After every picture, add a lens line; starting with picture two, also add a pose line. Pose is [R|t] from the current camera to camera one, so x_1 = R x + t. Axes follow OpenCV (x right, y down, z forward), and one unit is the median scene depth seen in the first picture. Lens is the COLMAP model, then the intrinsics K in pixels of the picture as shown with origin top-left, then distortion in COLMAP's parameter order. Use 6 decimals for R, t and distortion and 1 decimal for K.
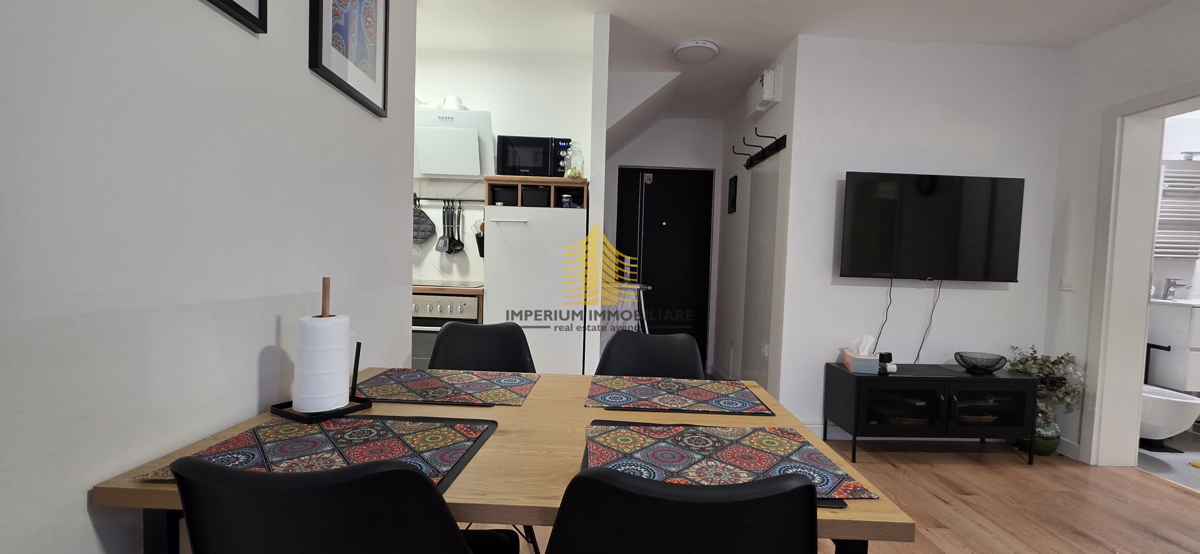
lens RADIAL K [[479.2, 0, 608.4], [0, 479.2, 278.4], [0, 0, 1]] dist [0.000449, 0.001228]
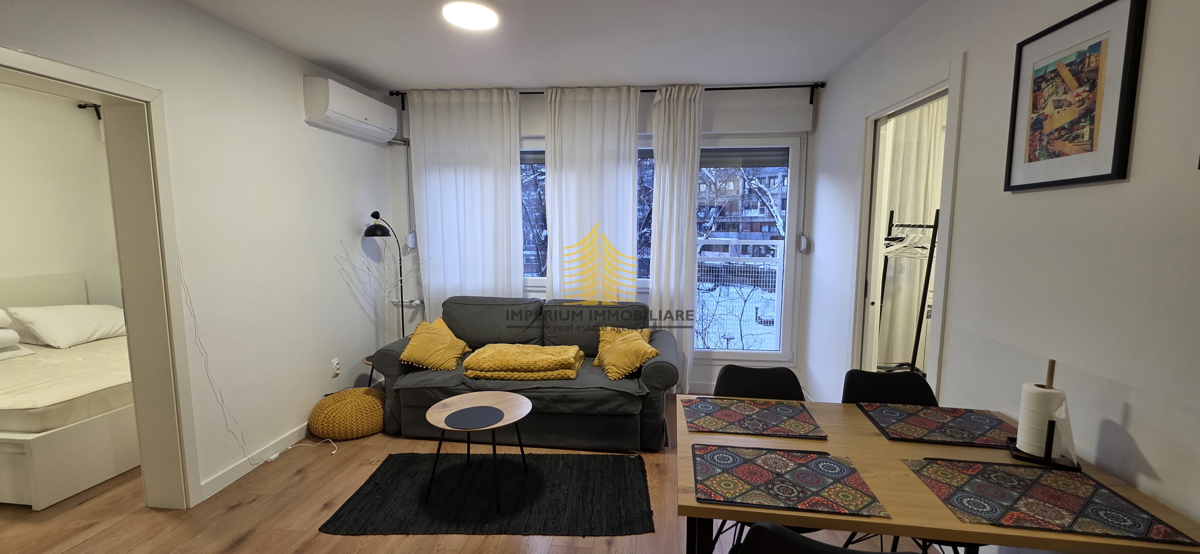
lens RADIAL K [[479.2, 0, 602.8], [0, 479.2, 278.4], [0, 0, 1]] dist [0.000449, 0.001228]
pose [[-0.990851, -0.050637, 0.125099, 0.180461], [-0.031896, 0.988546, 0.147508, -0.142054], [-0.131136, 0.142168, -0.981118, 0.906271]]
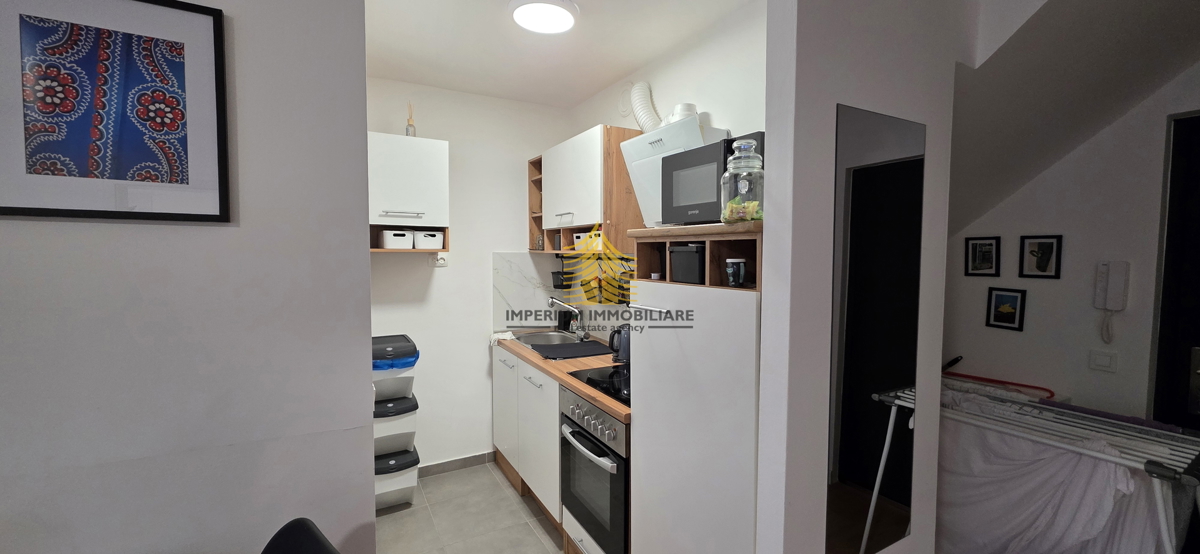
lens RADIAL K [[479.2, 0, 604.8], [0, 479.2, 279.3], [0, 0, 1]] dist [0.000449, 0.001228]
pose [[0.462847, 0.021726, -0.886172, 0.265191], [-0.024605, 0.999629, 0.011656, -0.156477], [0.886097, 0.016409, 0.463210, 0.676983]]
